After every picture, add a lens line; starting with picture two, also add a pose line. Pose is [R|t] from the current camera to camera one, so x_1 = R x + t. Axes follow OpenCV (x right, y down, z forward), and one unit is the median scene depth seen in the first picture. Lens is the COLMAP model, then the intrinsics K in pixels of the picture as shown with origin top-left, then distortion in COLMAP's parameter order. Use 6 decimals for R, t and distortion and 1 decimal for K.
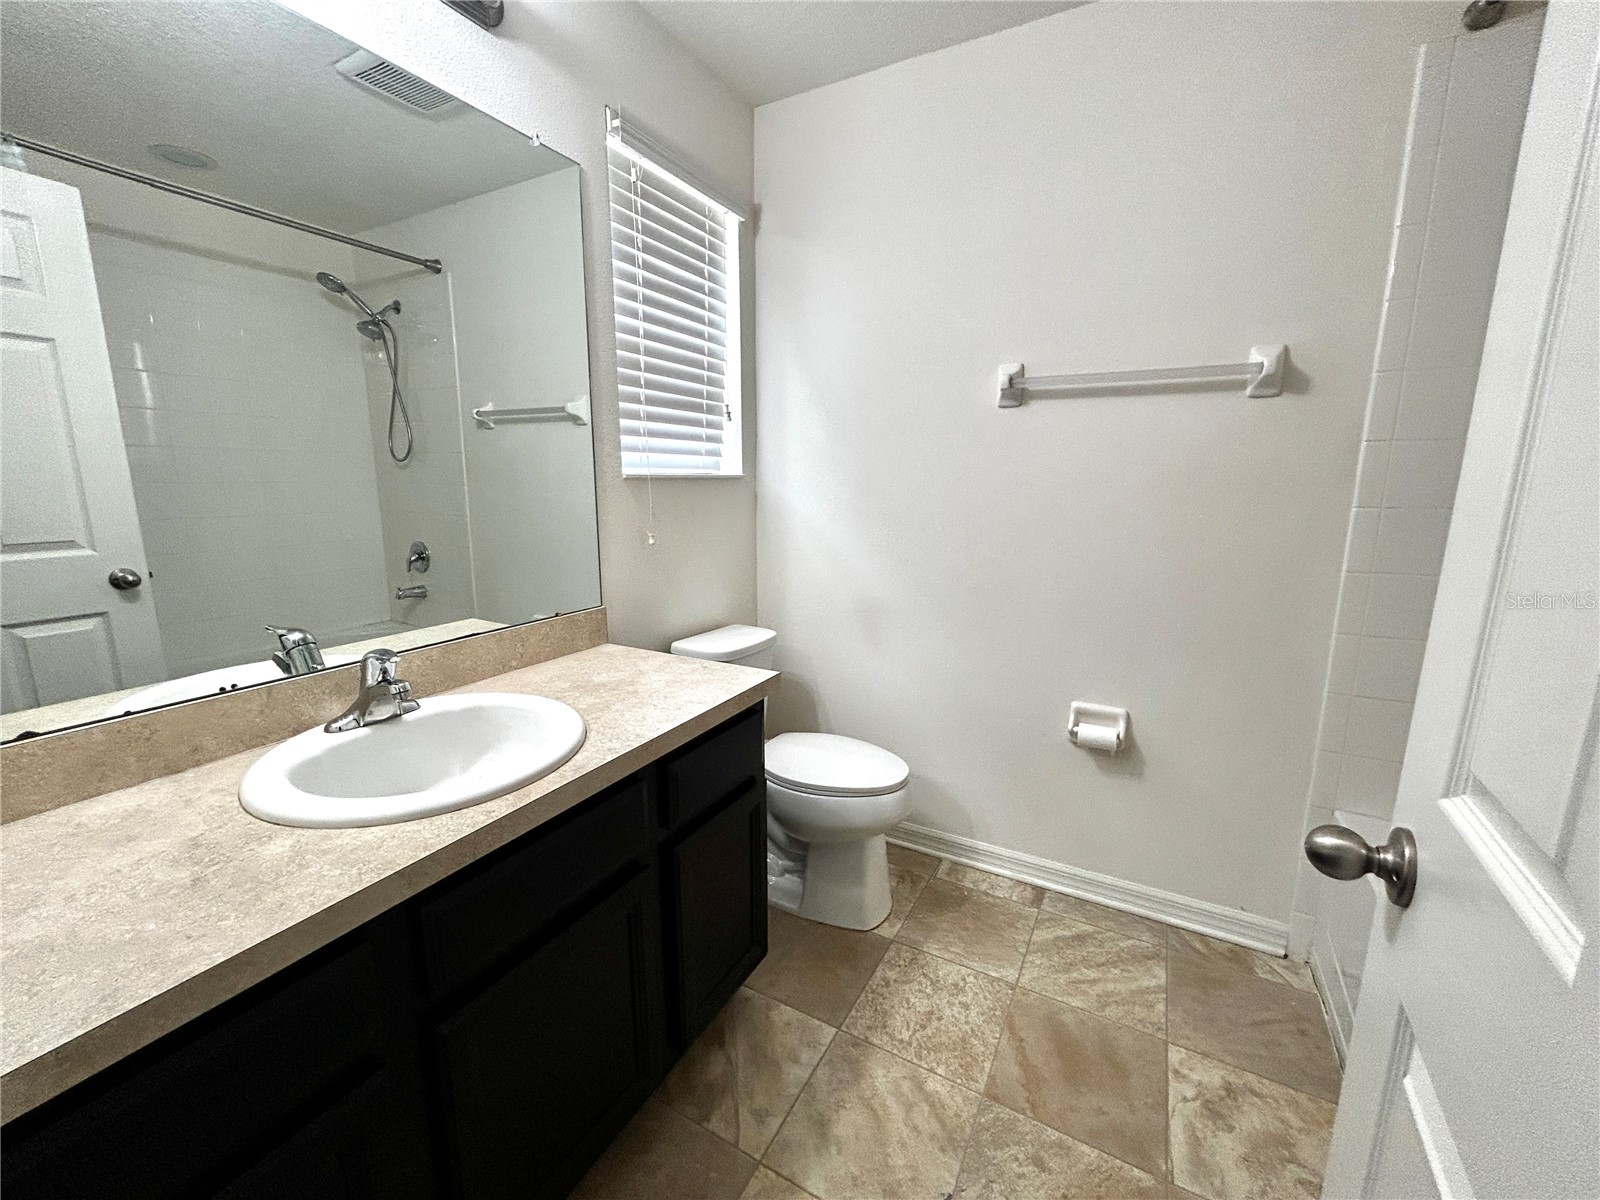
lens RADIAL K [[648.2, 0, 797.1], [0, 648.2, 598.4], [0, 0, 1]] dist [0.000720, 0.000093]
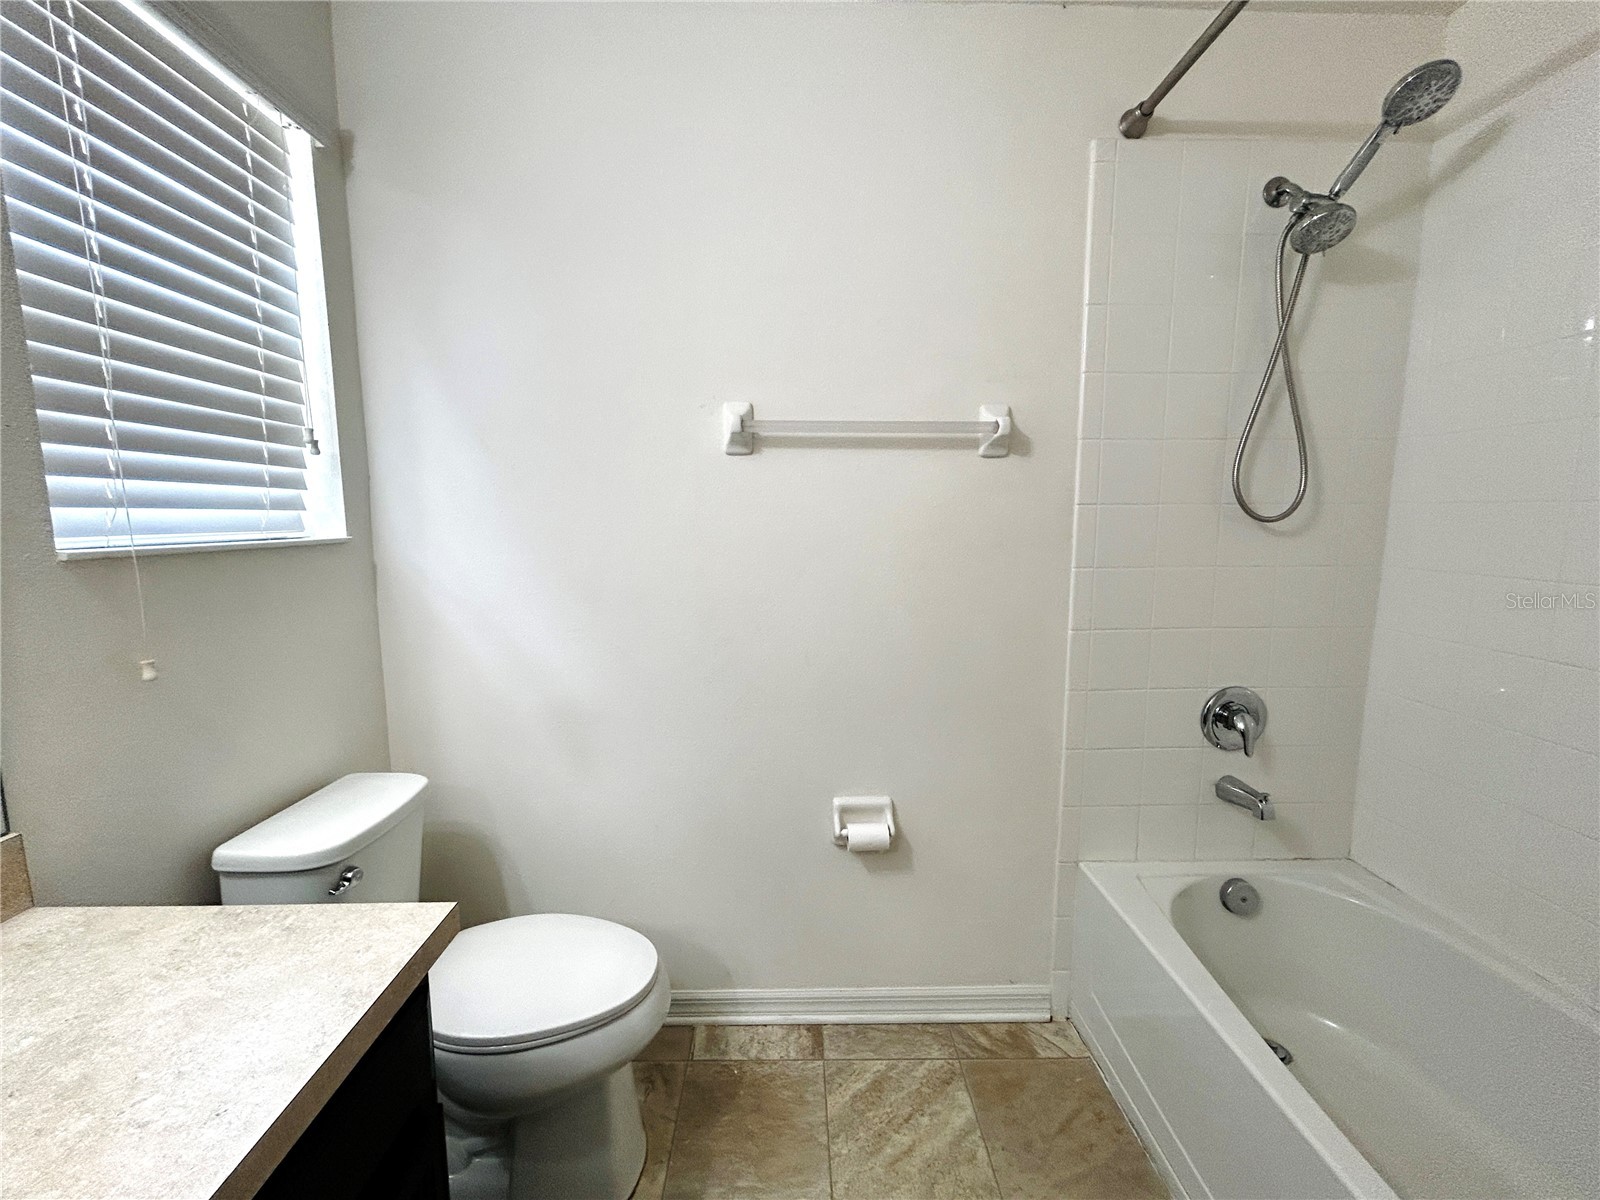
lens RADIAL K [[648.2, 0, 797.1], [0, 648.2, 598.4], [0, 0, 1]] dist [0.000720, 0.000093]
pose [[0.865263, -0.064897, 0.497100, -0.025606], [0.093348, 0.995101, -0.032573, -0.080037], [-0.492551, 0.074587, 0.867082, 0.265564]]
